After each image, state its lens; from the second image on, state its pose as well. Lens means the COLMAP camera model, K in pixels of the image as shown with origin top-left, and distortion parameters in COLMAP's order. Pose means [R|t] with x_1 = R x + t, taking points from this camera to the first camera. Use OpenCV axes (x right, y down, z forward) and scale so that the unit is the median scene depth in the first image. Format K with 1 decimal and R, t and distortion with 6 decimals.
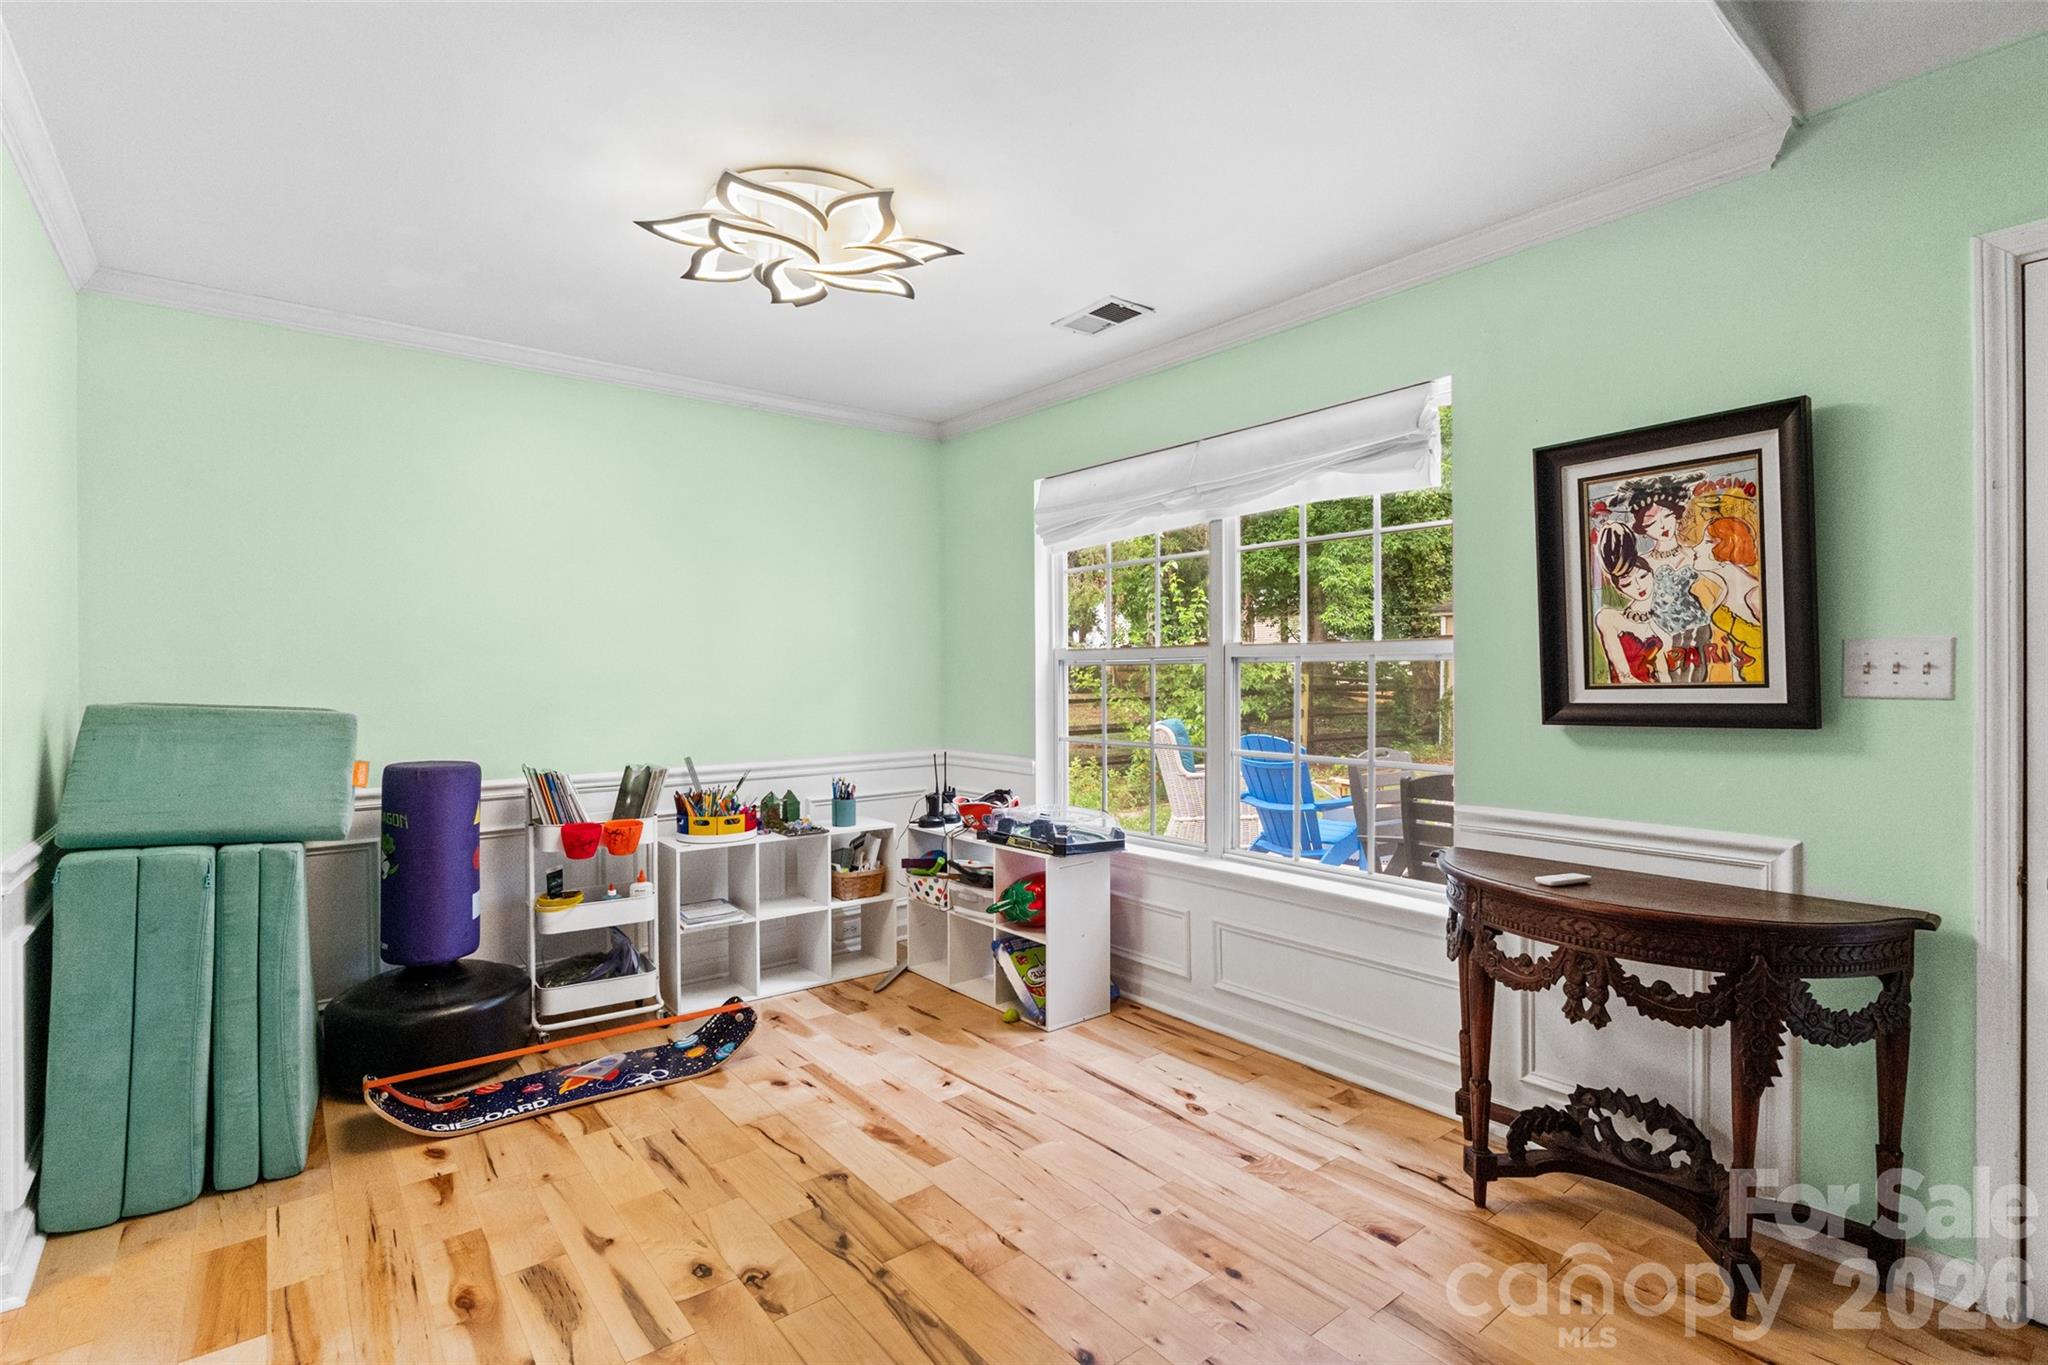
lens RADIAL K [[958.3, 0, 1018.2], [0, 958.3, 673.0], [0, 0, 1]] dist [-0.001494, 0.000250]
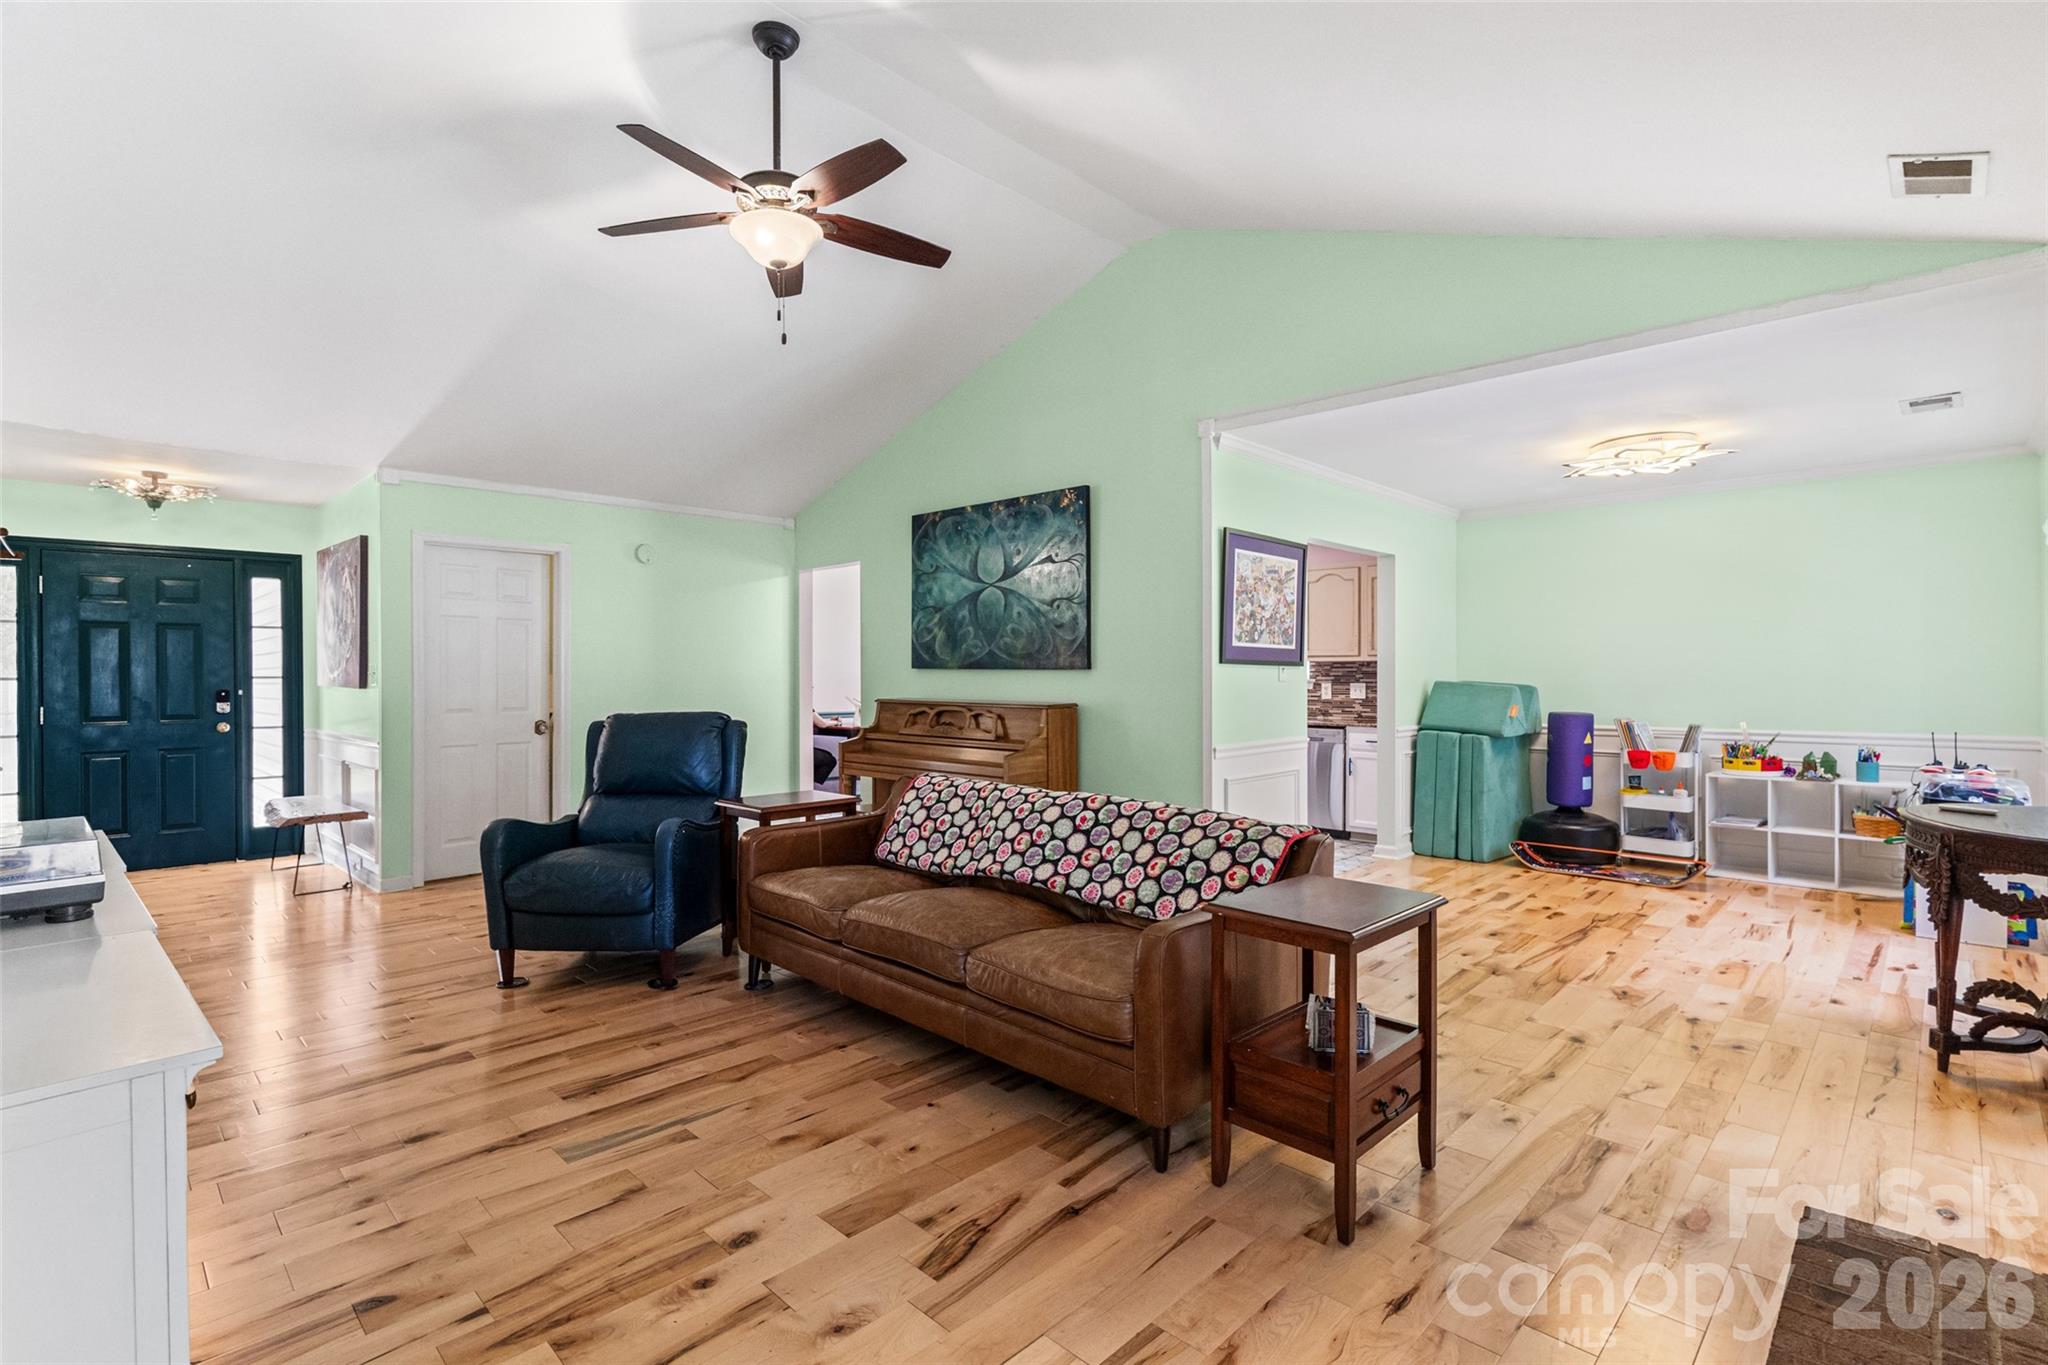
lens RADIAL K [[958.3, 0, 1018.2], [0, 958.3, 673.0], [0, 0, 1]] dist [-0.001494, 0.000250]
pose [[0.120558, 0.004289, -0.992697, 1.633162], [0.002709, 0.999986, 0.004649, -0.004674], [0.992703, -0.003249, 0.120545, -0.552012]]
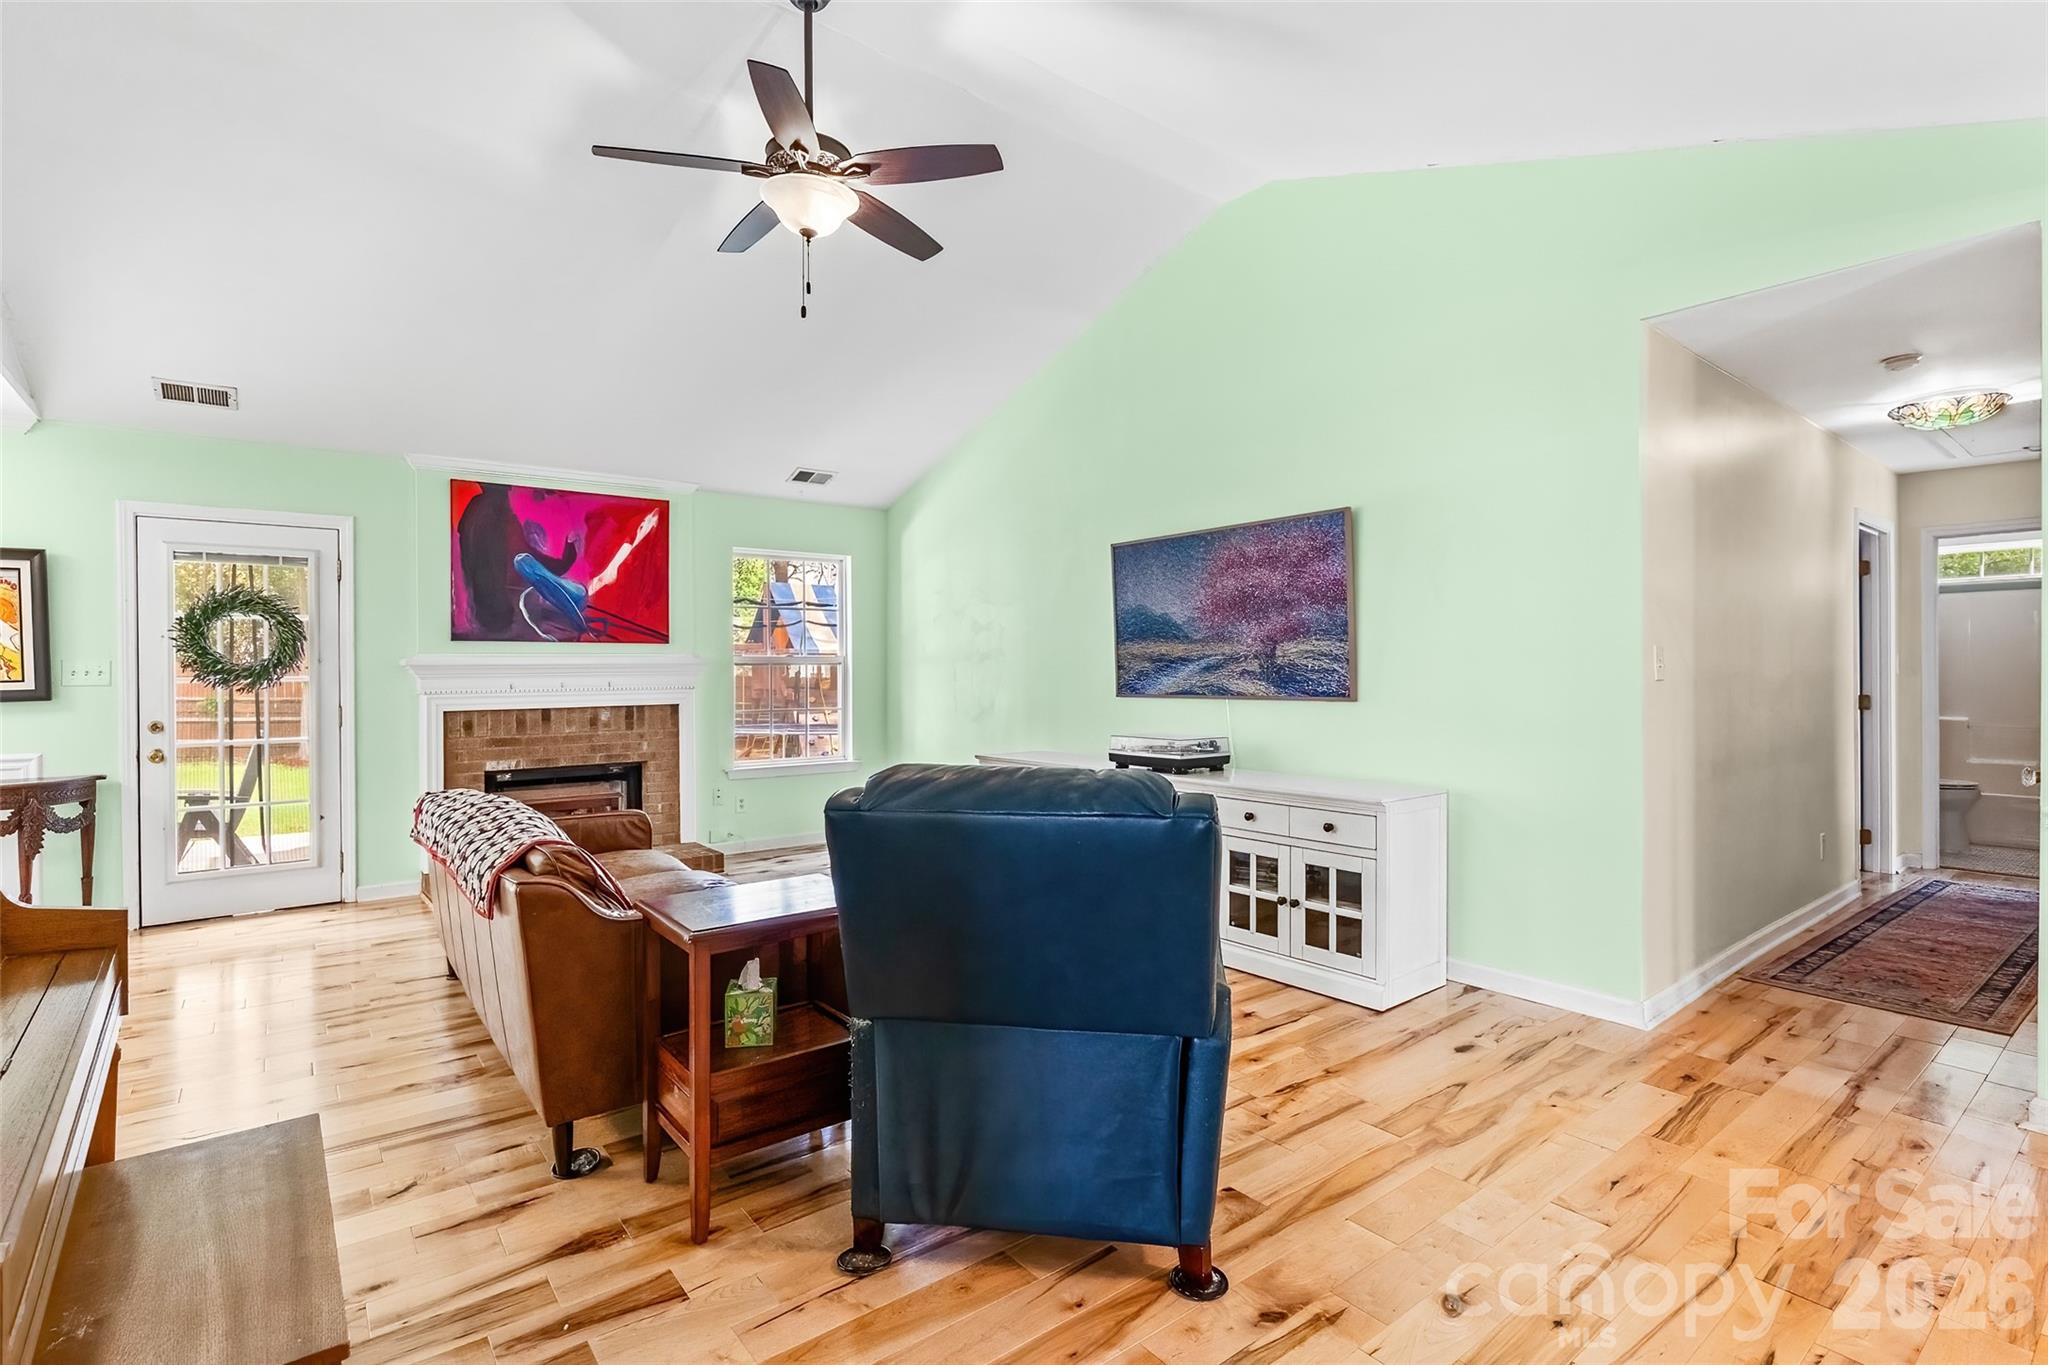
lens RADIAL K [[958.3, 0, 1018.2], [0, 958.3, 673.0], [0, 0, 1]] dist [-0.001494, 0.000250]
pose [[0.000017, -0.000714, 1.000000, -1.133242], [0.003071, 0.999995, 0.000714, 0.000452], [-0.999995, 0.003071, 0.000020, -1.016633]]
